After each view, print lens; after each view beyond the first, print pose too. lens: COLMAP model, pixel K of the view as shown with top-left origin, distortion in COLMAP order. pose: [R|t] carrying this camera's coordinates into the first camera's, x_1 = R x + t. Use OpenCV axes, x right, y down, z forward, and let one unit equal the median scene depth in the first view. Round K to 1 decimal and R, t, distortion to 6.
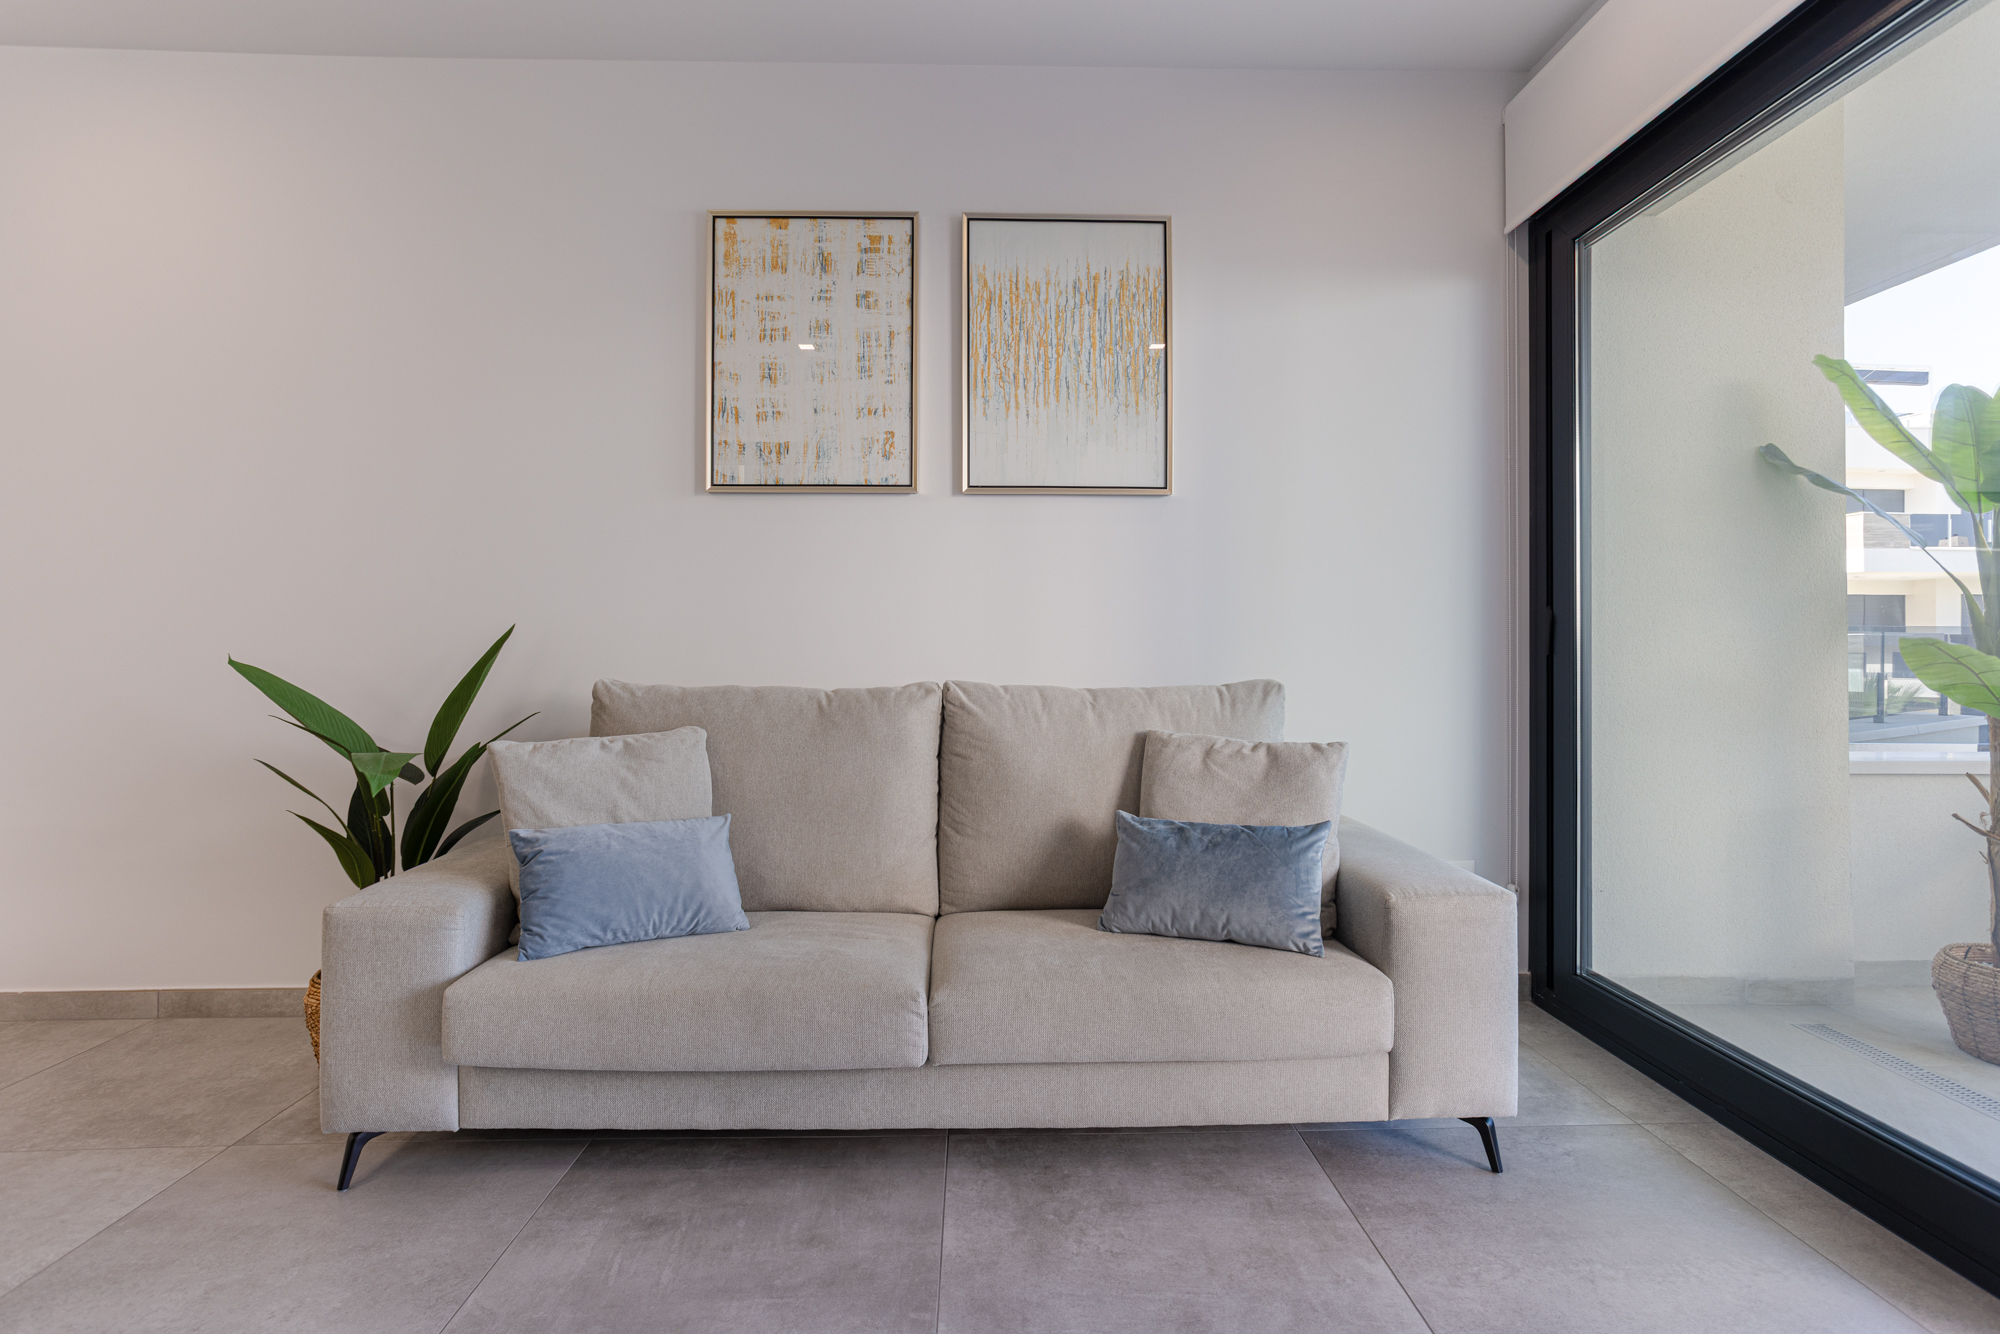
lens RADIAL K [[986.3, 0, 999.9], [0, 986.3, 645.3], [0, 0, 1]] dist [-0.027957, 0.013563]
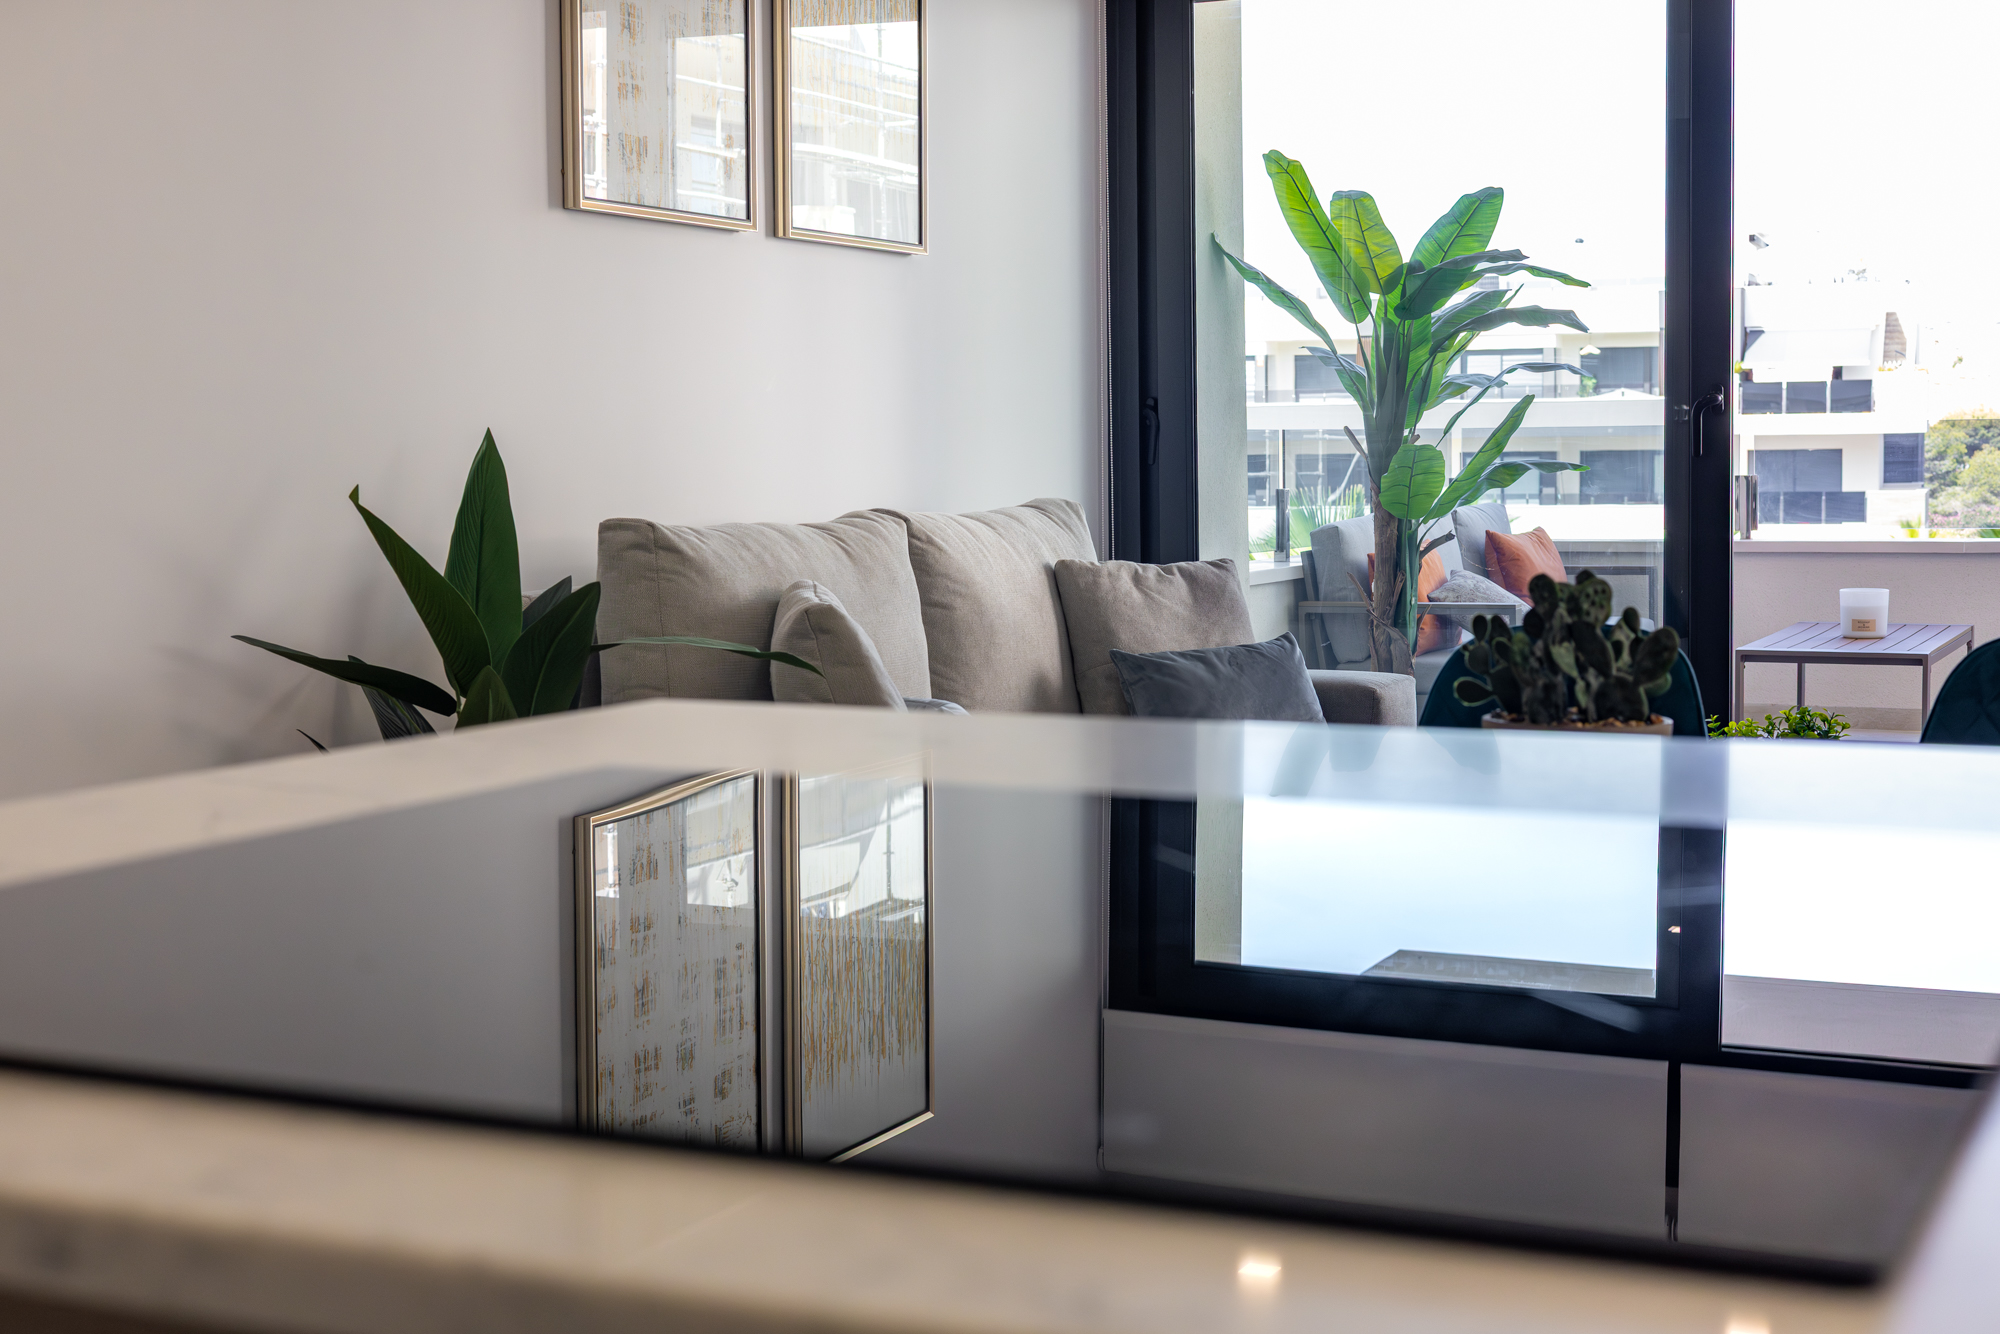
lens RADIAL K [[2829.5, 0, 1019.7], [0, 2829.5, 629.9], [0, 0, 1]] dist [0.011131, 0.000000]
pose [[0.444540, -0.063121, 0.893532, -1.737476], [0.009333, 0.997786, 0.065843, -0.010465], [-0.895710, -0.020931, 0.444145, -0.017380]]
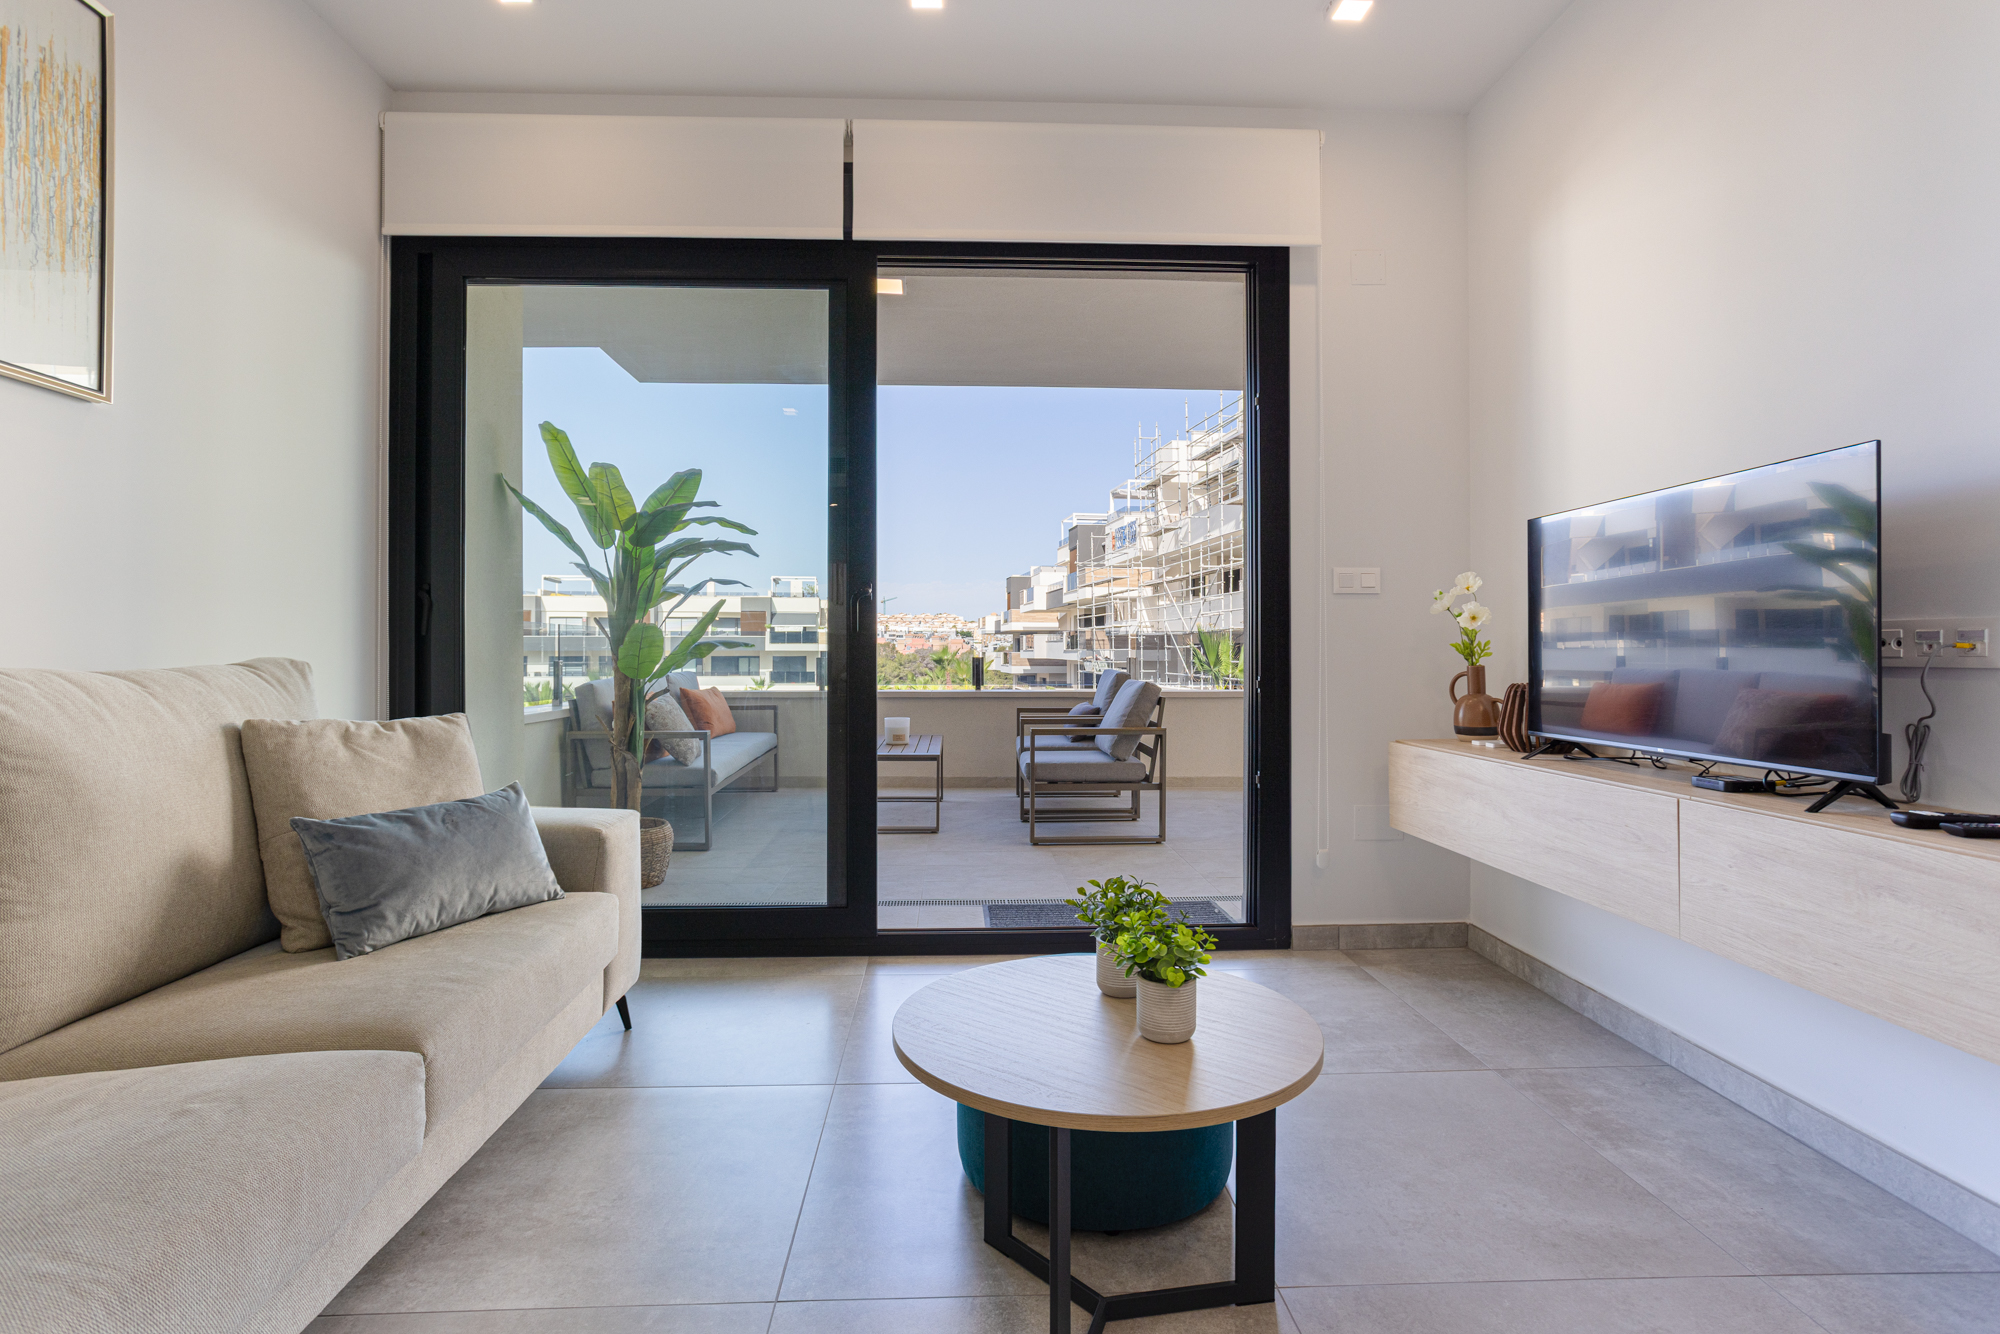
lens RADIAL K [[986.3, 0, 996.0], [0, 986.3, 641.1], [0, 0, 1]] dist [-0.027957, 0.013563]
pose [[-0.017793, 0.012295, 0.999766, -0.553106], [-0.003812, 0.999916, -0.012365, 0.027062], [-0.999834, -0.004031, -0.017745, 0.370682]]
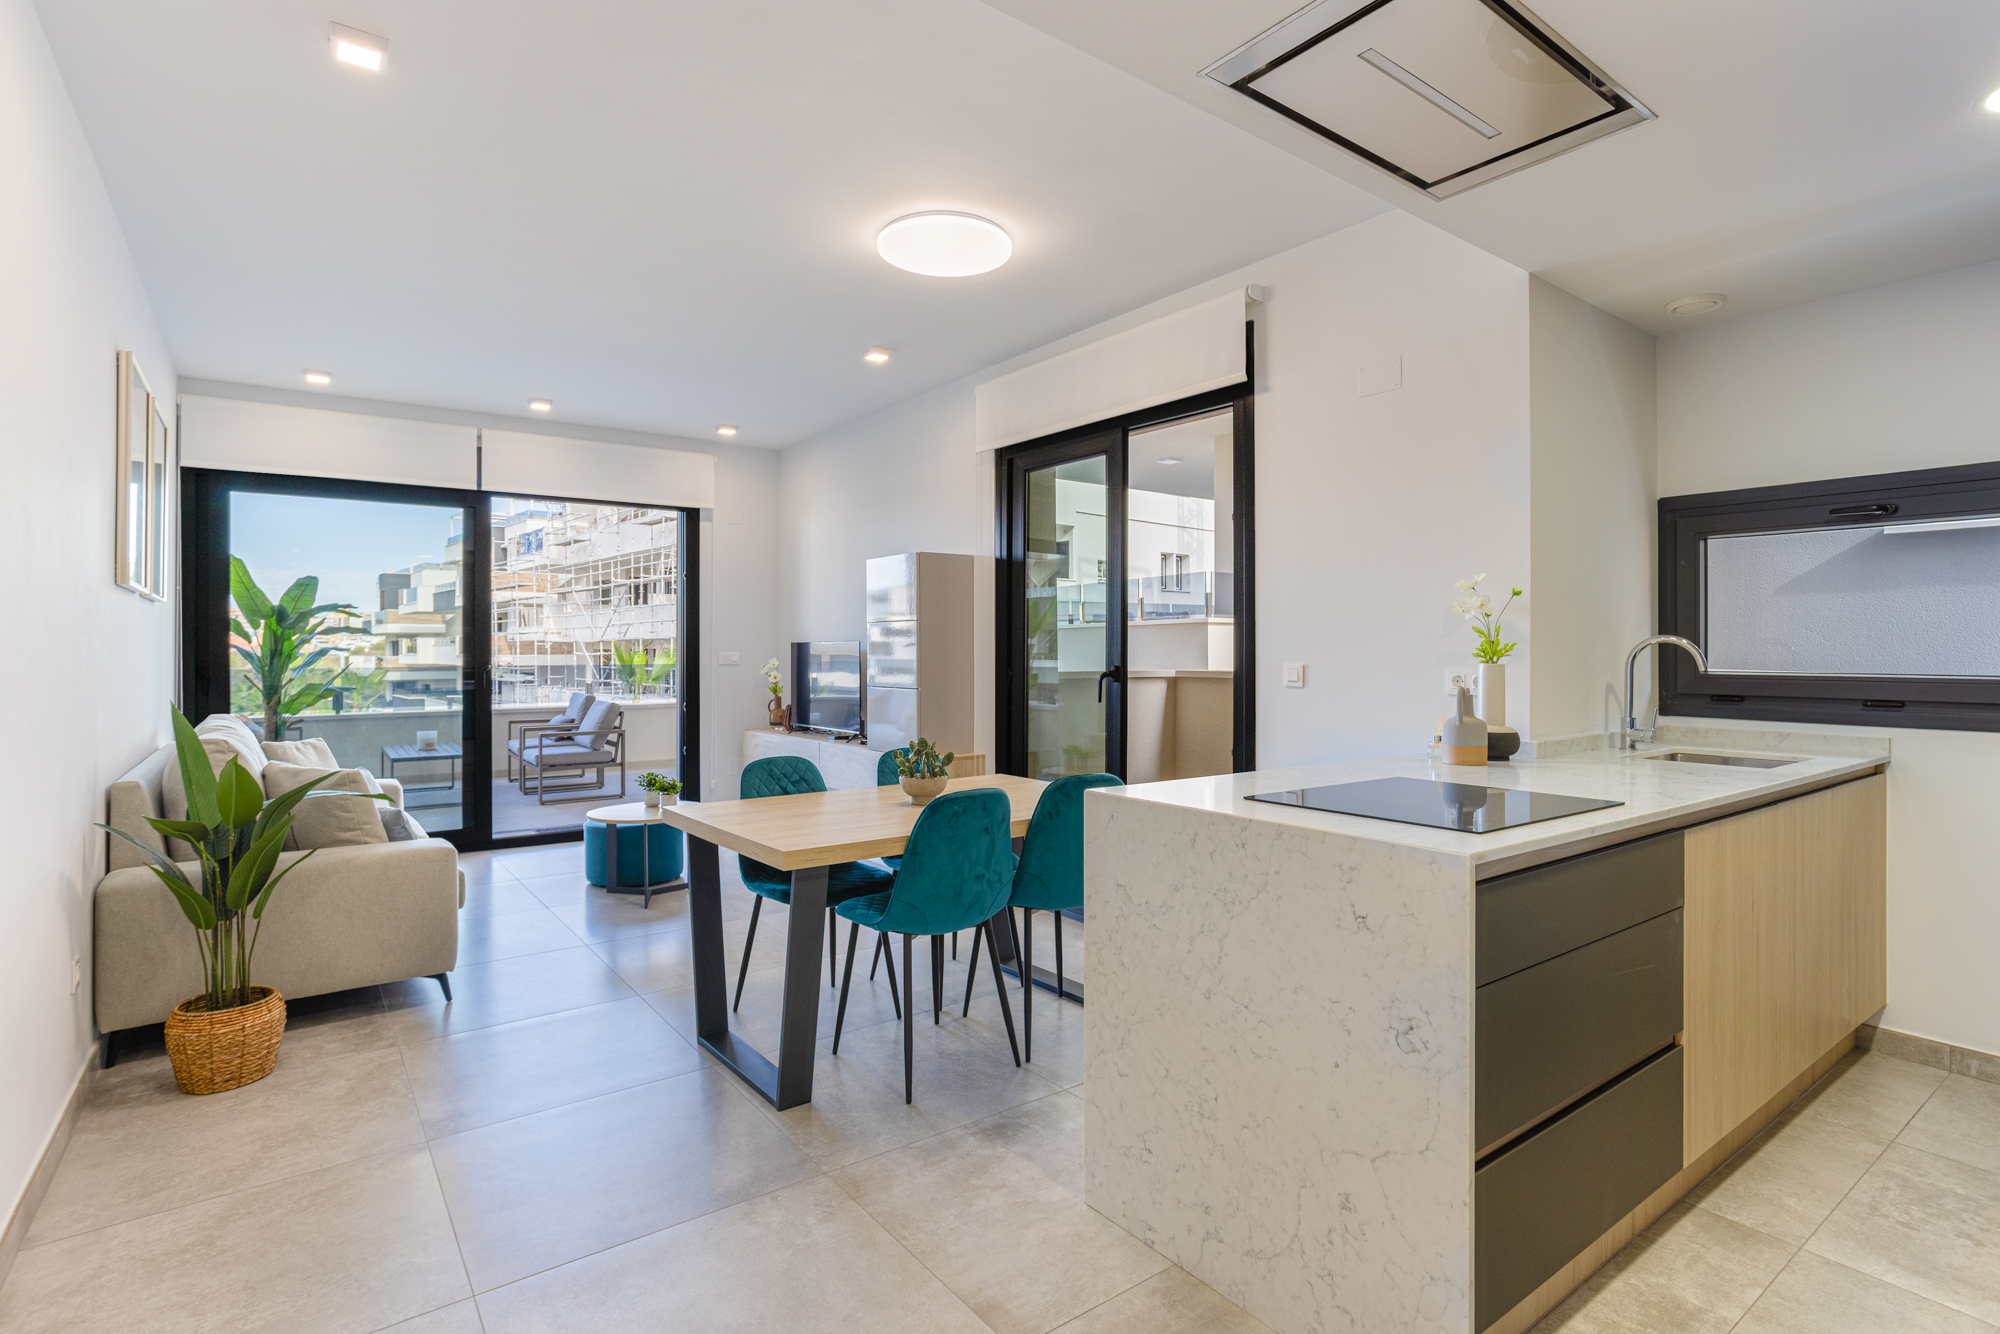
lens RADIAL K [[986.3, 0, 1004.0], [0, 986.3, 648.6], [0, 0, 1]] dist [-0.027957, 0.013563]
pose [[-0.575700, 0.004202, 0.817650, -1.884959], [0.001709, 0.999991, -0.003936, -0.071682], [-0.817659, -0.000868, -0.575702, 0.807857]]
